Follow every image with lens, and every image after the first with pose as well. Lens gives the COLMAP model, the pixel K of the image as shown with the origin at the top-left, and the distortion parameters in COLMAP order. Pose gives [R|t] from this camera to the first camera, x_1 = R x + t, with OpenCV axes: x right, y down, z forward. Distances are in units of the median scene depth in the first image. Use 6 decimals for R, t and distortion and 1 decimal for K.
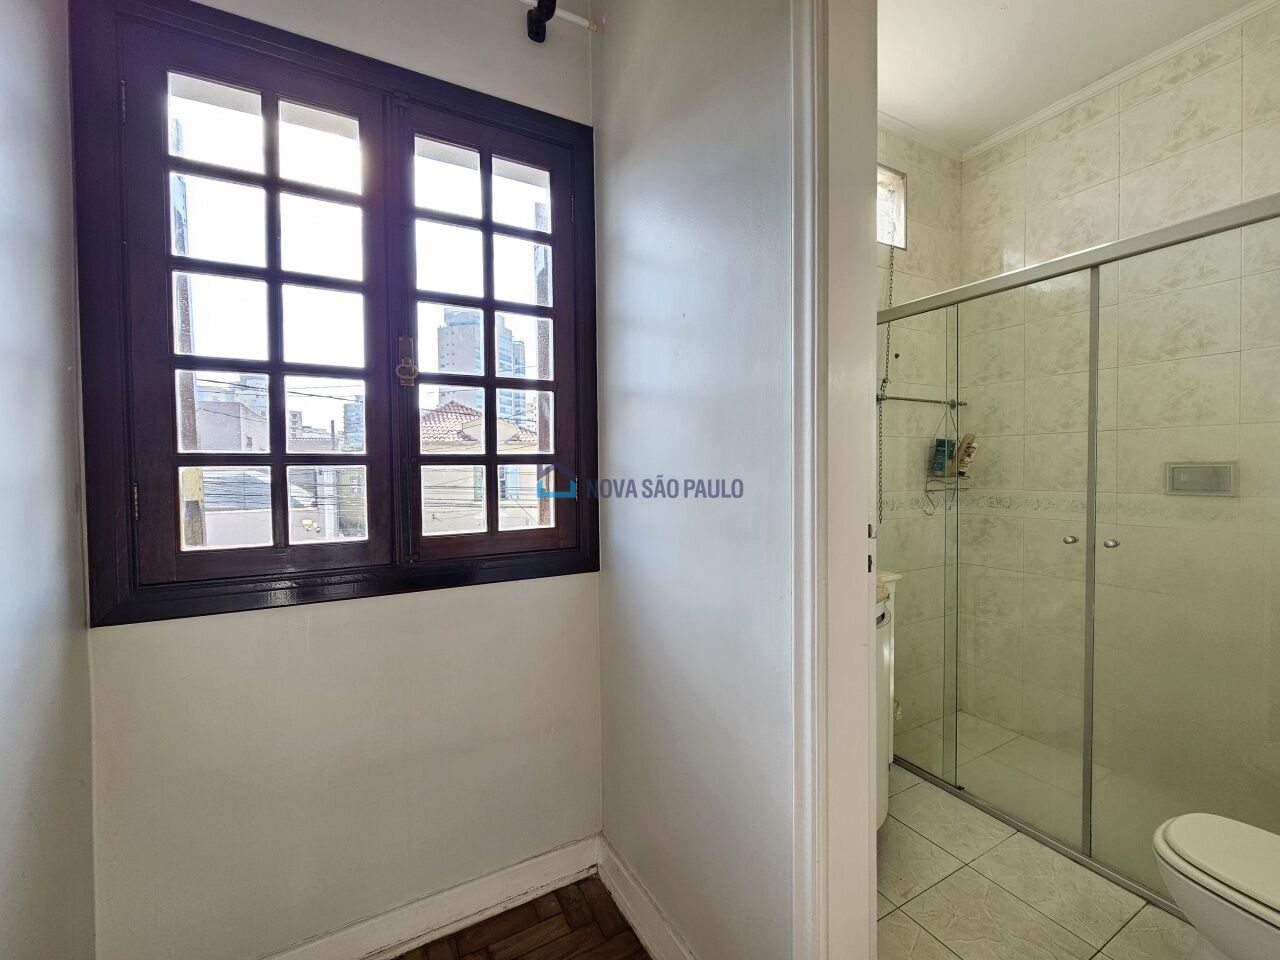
lens RADIAL K [[522.4, 0, 639.8], [0, 522.4, 479.5], [0, 0, 1]] dist [-0.004945, 0.000479]
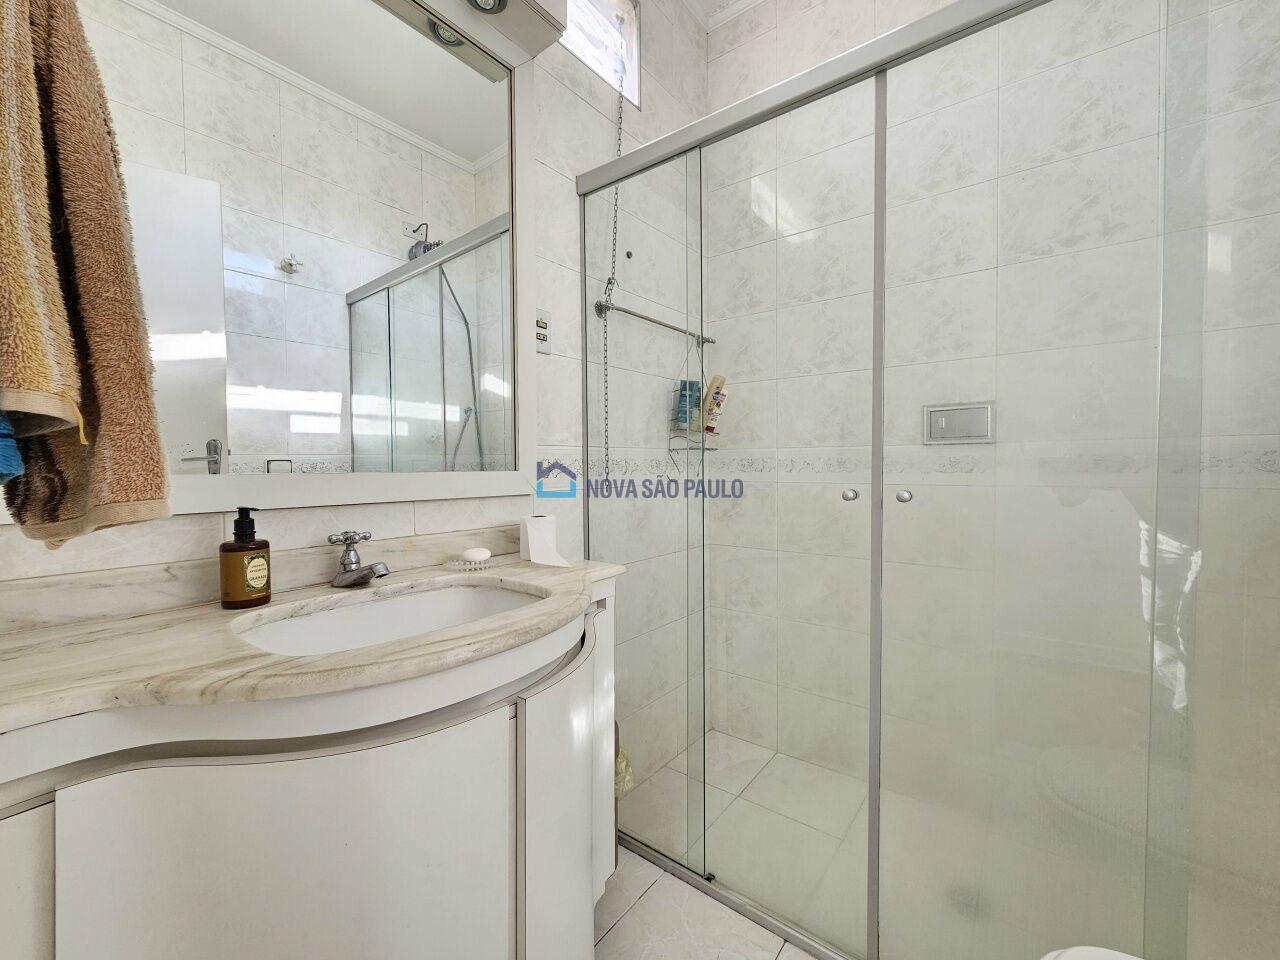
lens RADIAL K [[522.4, 0, 636.8], [0, 522.4, 478.8], [0, 0, 1]] dist [-0.004945, 0.000479]
pose [[0.919152, -0.009018, 0.393800, 0.217500], [0.007952, 0.999959, 0.004341, 0.061345], [-0.393823, -0.000859, 0.919186, 0.340041]]
